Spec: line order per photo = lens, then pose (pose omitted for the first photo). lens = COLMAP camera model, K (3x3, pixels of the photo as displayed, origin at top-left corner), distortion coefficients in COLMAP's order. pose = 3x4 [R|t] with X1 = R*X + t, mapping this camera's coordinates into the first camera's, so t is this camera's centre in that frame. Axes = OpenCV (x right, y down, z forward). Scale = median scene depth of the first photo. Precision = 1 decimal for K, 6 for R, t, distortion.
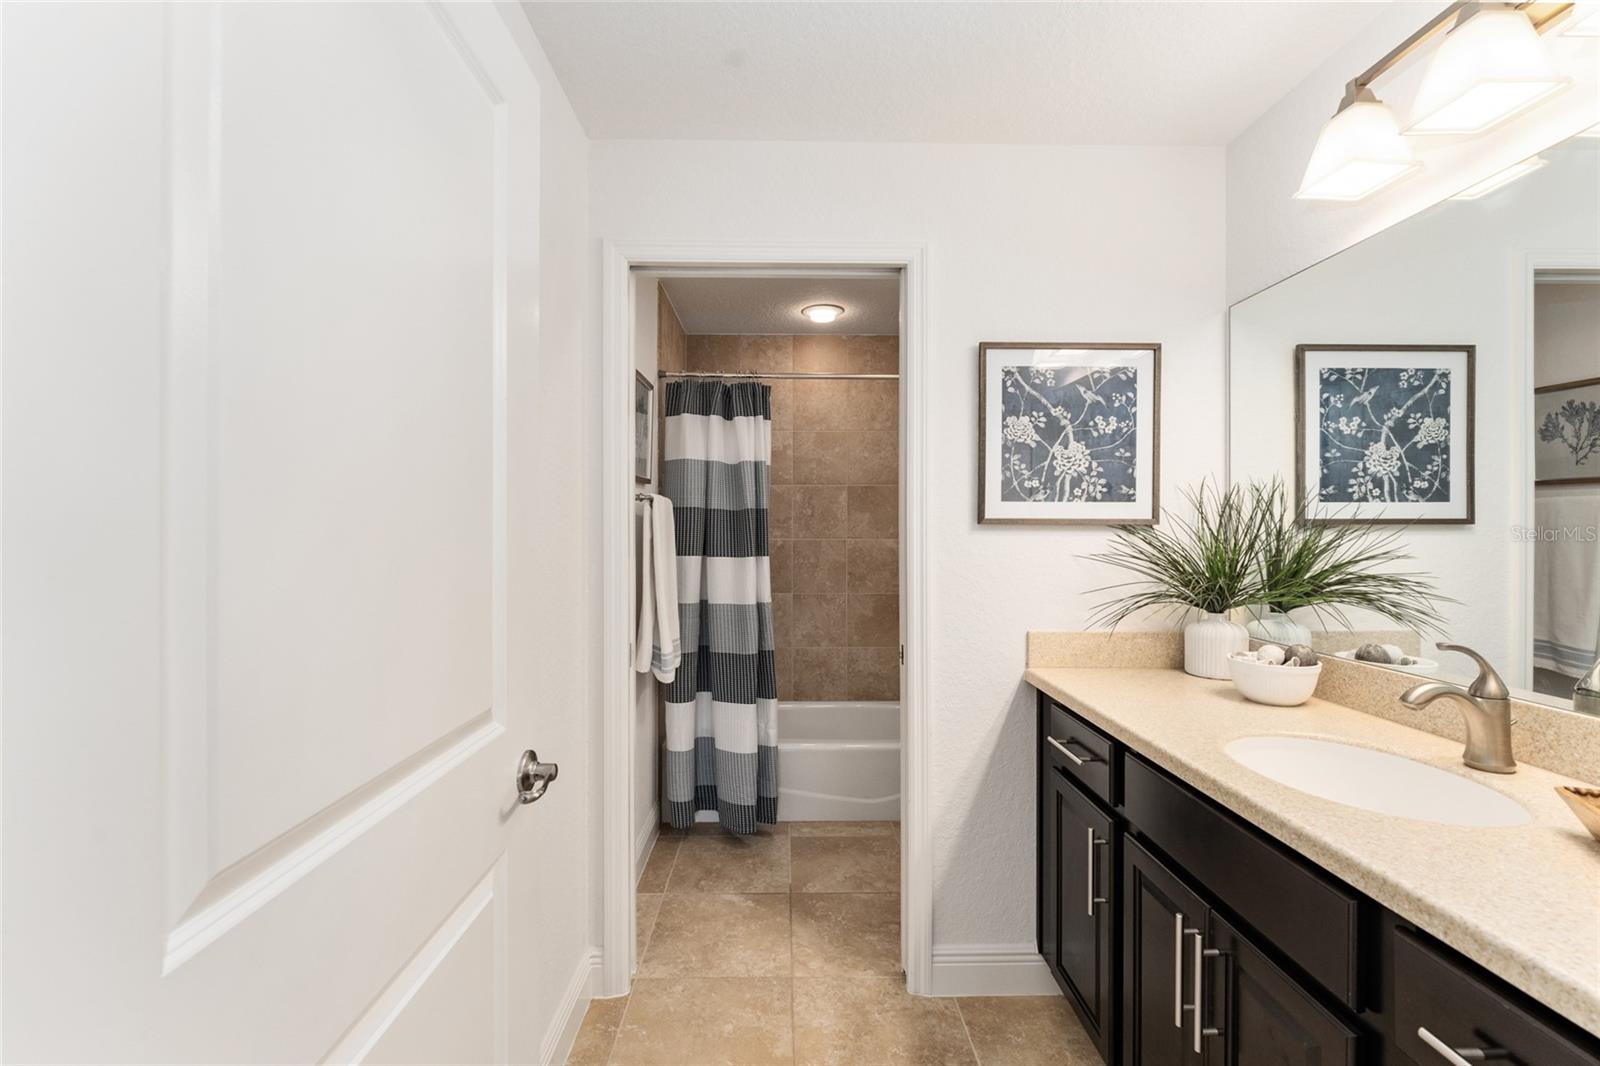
lens RADIAL K [[672.1, 0, 800.0], [0, 672.1, 533.0], [0, 0, 1]] dist [-0.007254, 0.000431]
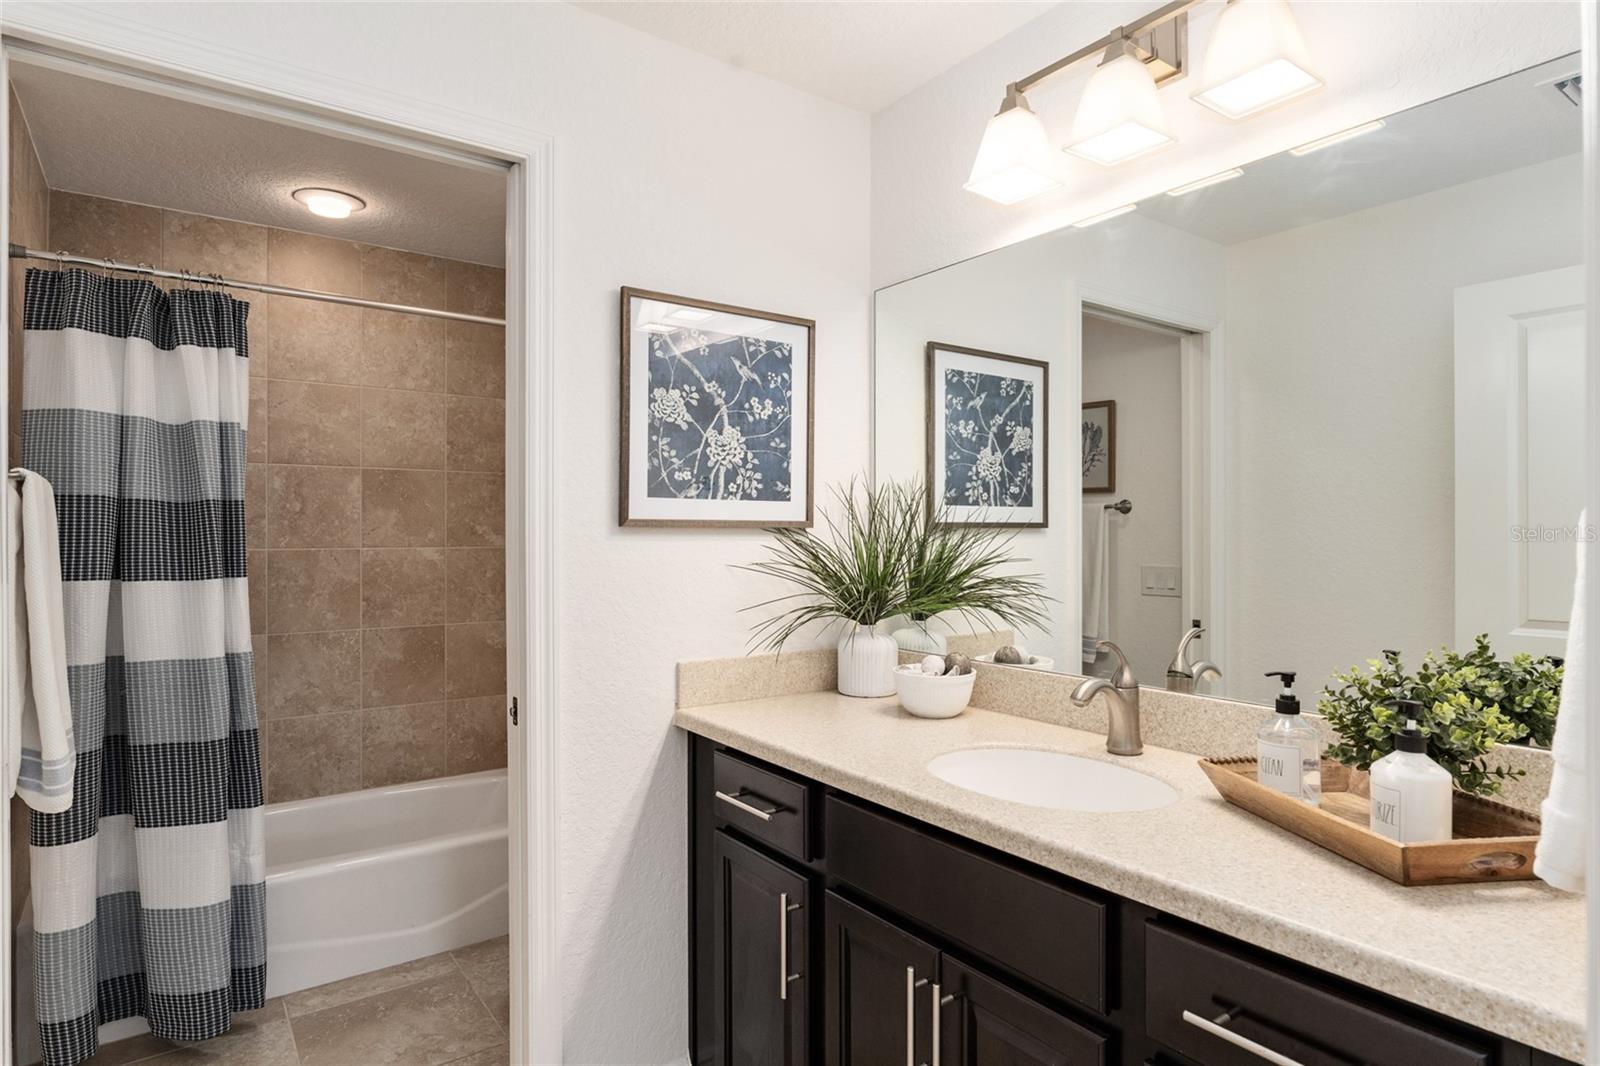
lens RADIAL K [[863.5, 0, 798.4], [0, 863.5, 537.2], [0, 0, 1]] dist [-0.003292, -0.000692]
pose [[0.821168, -0.003976, 0.570673, -0.118953], [0.004338, 0.999990, 0.000724, -0.001076], [-0.570671, 0.001881, 0.821177, 0.084051]]
